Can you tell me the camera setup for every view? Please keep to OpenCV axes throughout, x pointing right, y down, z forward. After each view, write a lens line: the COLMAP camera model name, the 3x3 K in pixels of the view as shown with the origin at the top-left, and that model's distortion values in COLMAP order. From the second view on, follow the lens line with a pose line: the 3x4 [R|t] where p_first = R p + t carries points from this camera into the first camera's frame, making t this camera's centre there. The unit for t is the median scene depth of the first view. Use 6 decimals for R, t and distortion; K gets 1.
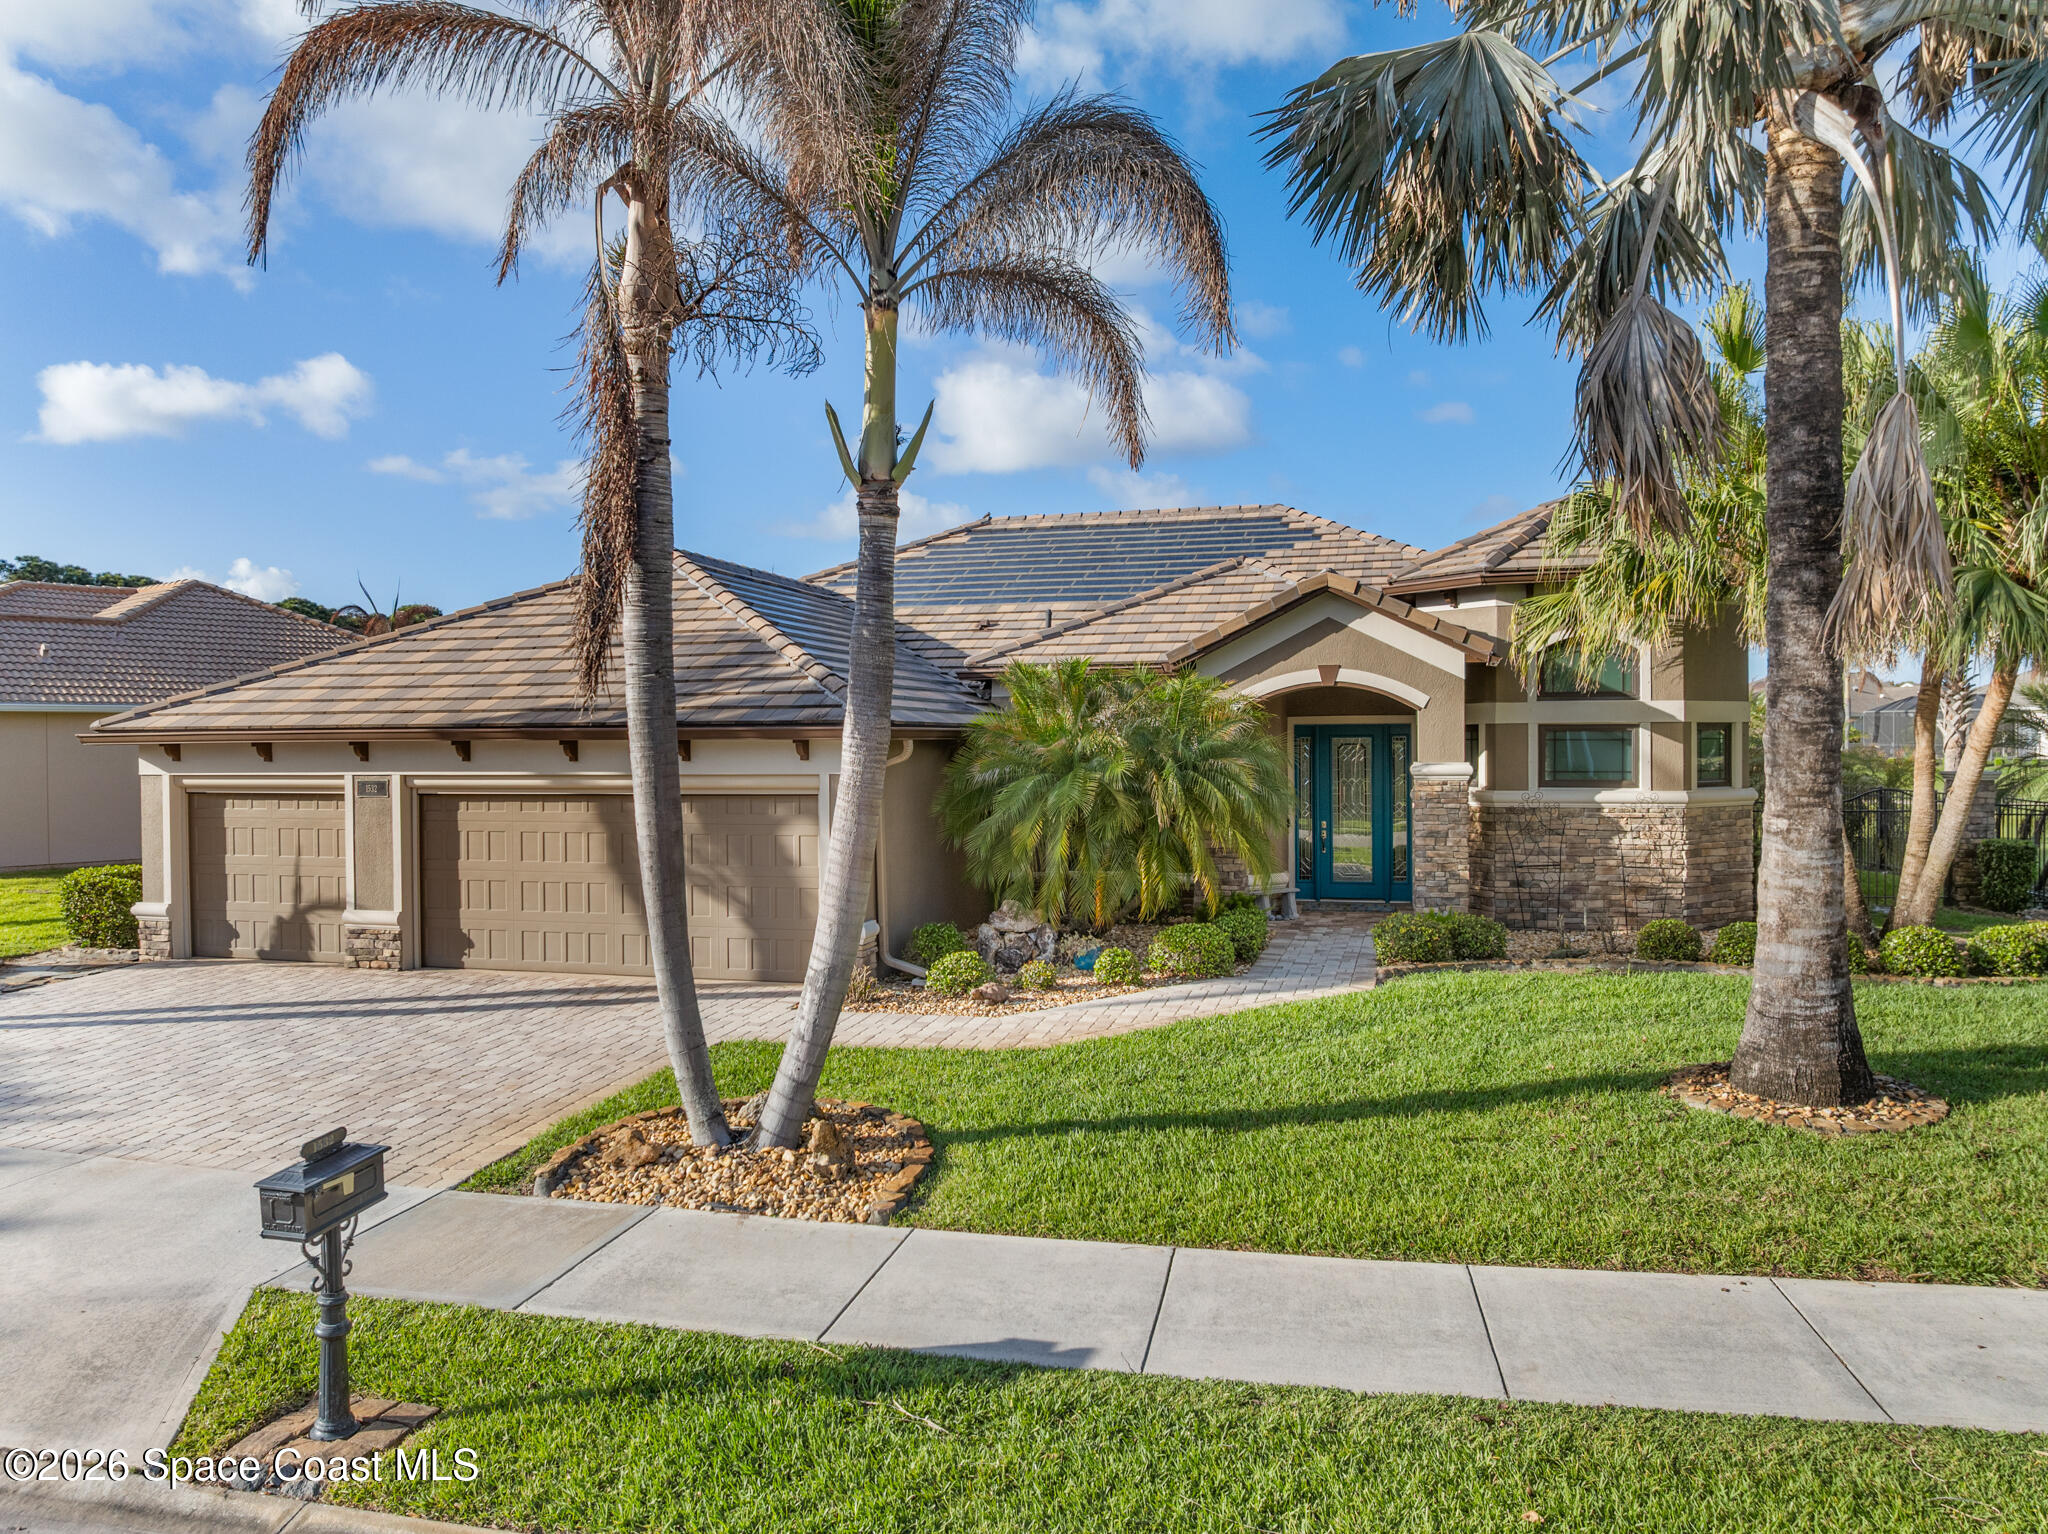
lens RADIAL K [[1425.6, 0, 1024.0], [0, 1425.6, 767.0], [0, 0, 1]] dist [-0.047001, 0.001262]
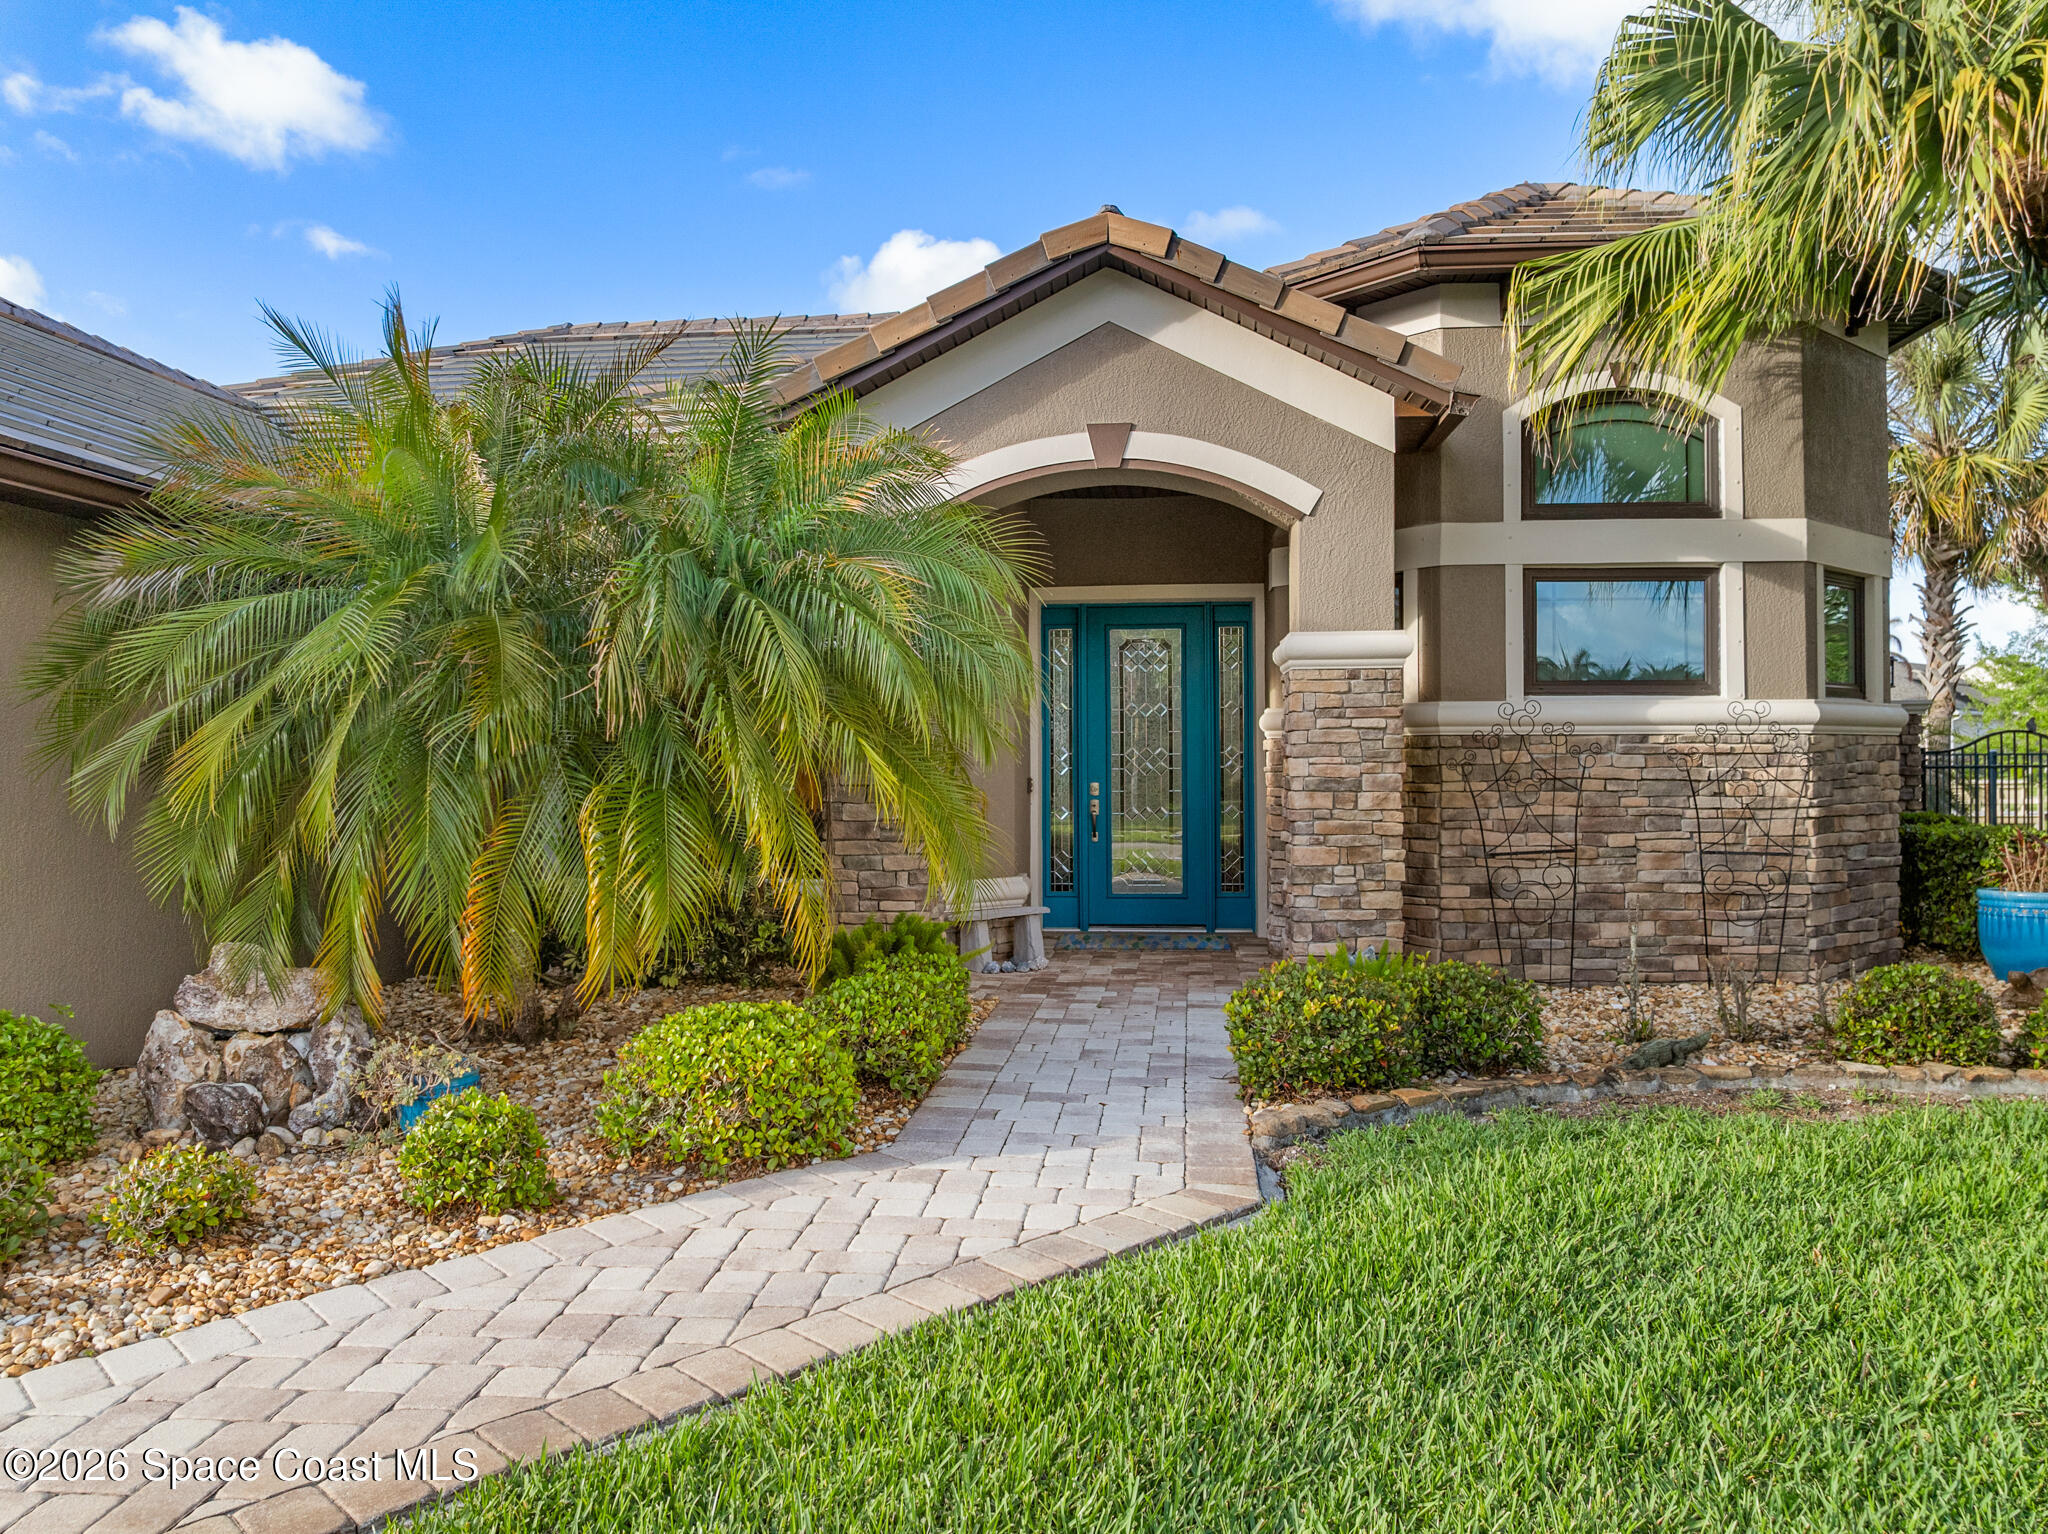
lens RADIAL K [[1425.6, 0, 1024.0], [0, 1425.6, 767.0], [0, 0, 1]] dist [-0.047001, 0.001262]
pose [[0.986368, 0.003284, 0.164523, 0.112460], [-0.000174, 0.999821, -0.018908, 0.050234], [-0.164556, 0.018622, 0.986192, 0.555474]]
